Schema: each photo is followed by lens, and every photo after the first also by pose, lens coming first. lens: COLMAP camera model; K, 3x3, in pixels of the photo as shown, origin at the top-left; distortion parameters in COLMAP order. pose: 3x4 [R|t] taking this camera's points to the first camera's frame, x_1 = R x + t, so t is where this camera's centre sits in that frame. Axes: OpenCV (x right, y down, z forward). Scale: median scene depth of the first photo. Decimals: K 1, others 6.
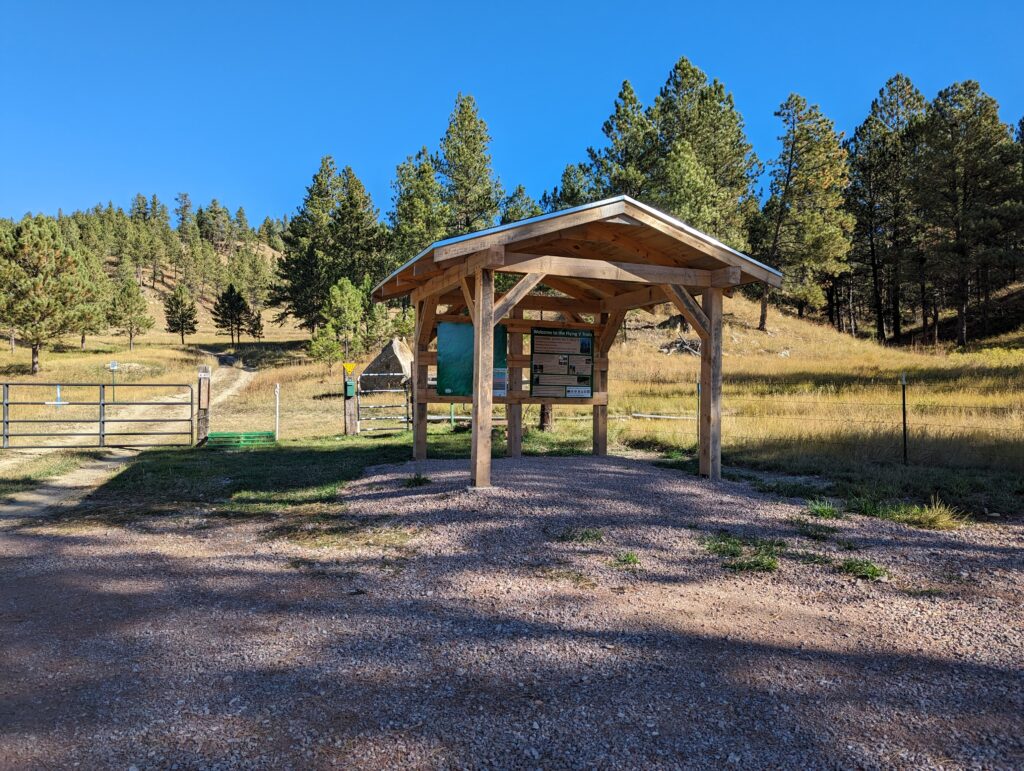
lens RADIAL K [[715.8, 0, 512.0], [0, 715.8, 385.5], [0, 0, 1]] dist [0.066637, -0.066990]
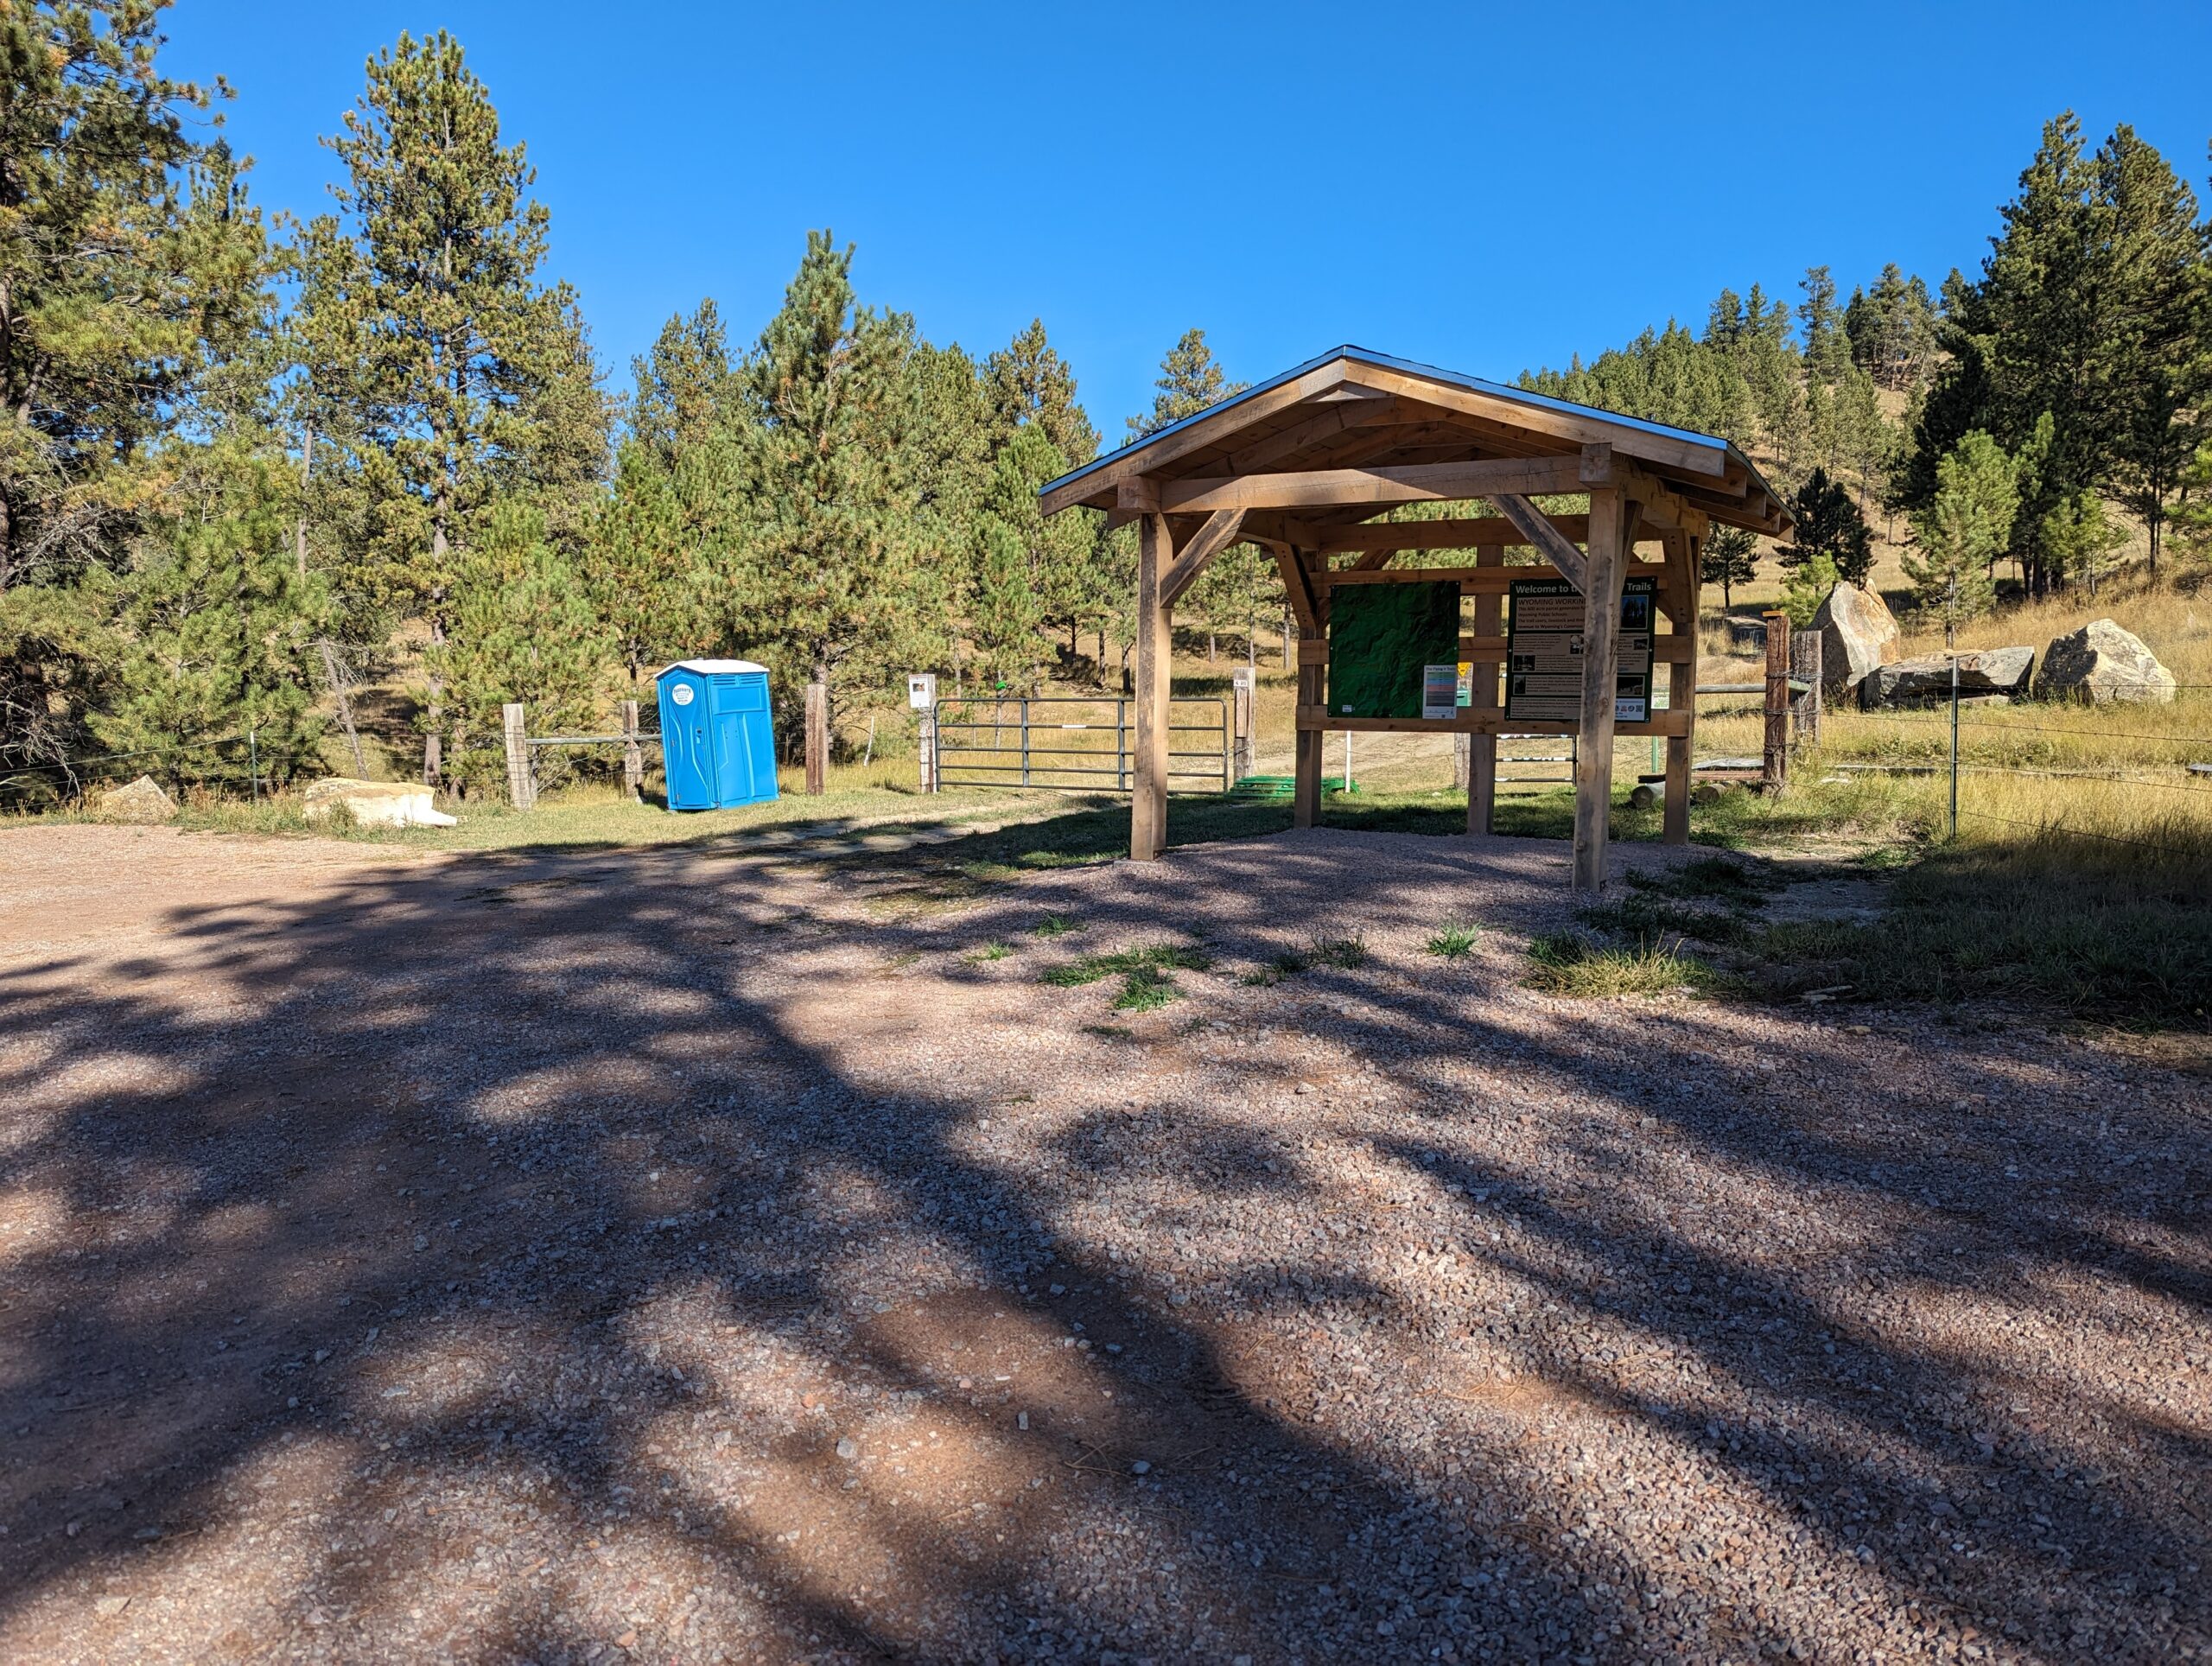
lens RADIAL K [[1546.3, 0, 1106.0], [0, 1546.3, 833.0], [0, 0, 1]] dist [0.066637, -0.066990]
pose [[0.646879, 0.058798, -0.760323, 0.096720], [0.009942, 0.996288, 0.085504, -0.000138], [0.762528, -0.062870, 0.643893, 0.008617]]
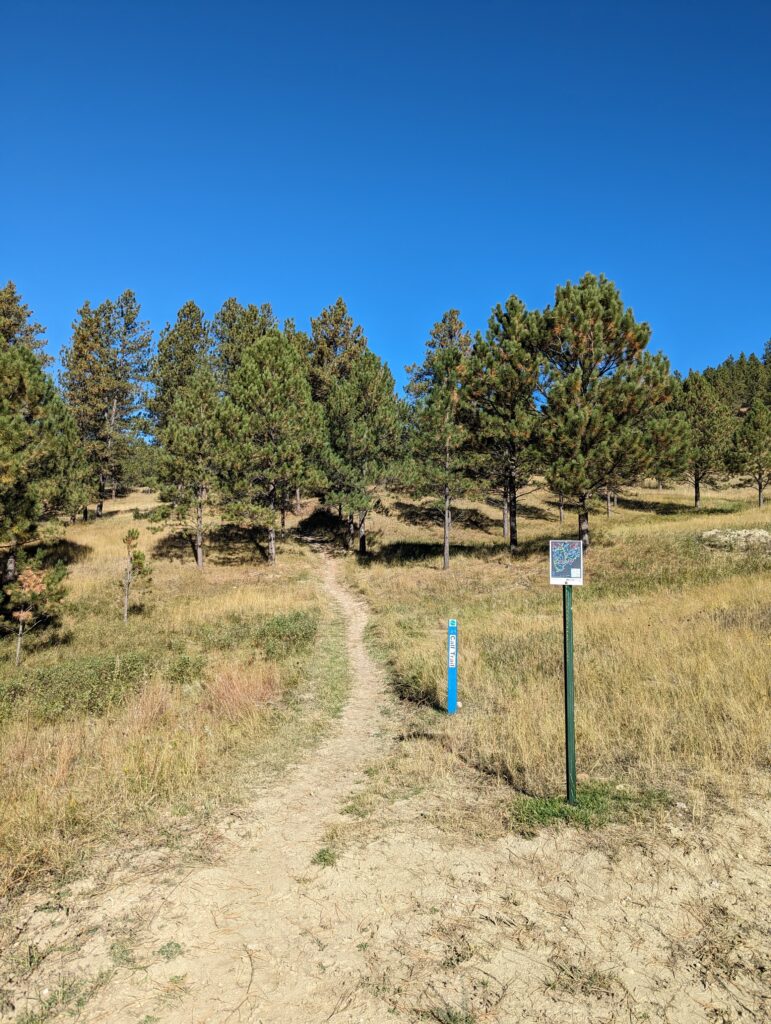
lens RADIAL K [[715.8, 0, 369.4], [0, 715.8, 508.3], [0, 0, 1]] dist [0.066637, -0.066990]
pose [[0.551775, -0.038471, -0.833105, -0.167974], [-0.005839, 0.998733, -0.049987, -0.012215], [0.833972, 0.032446, 0.550852, 0.333425]]
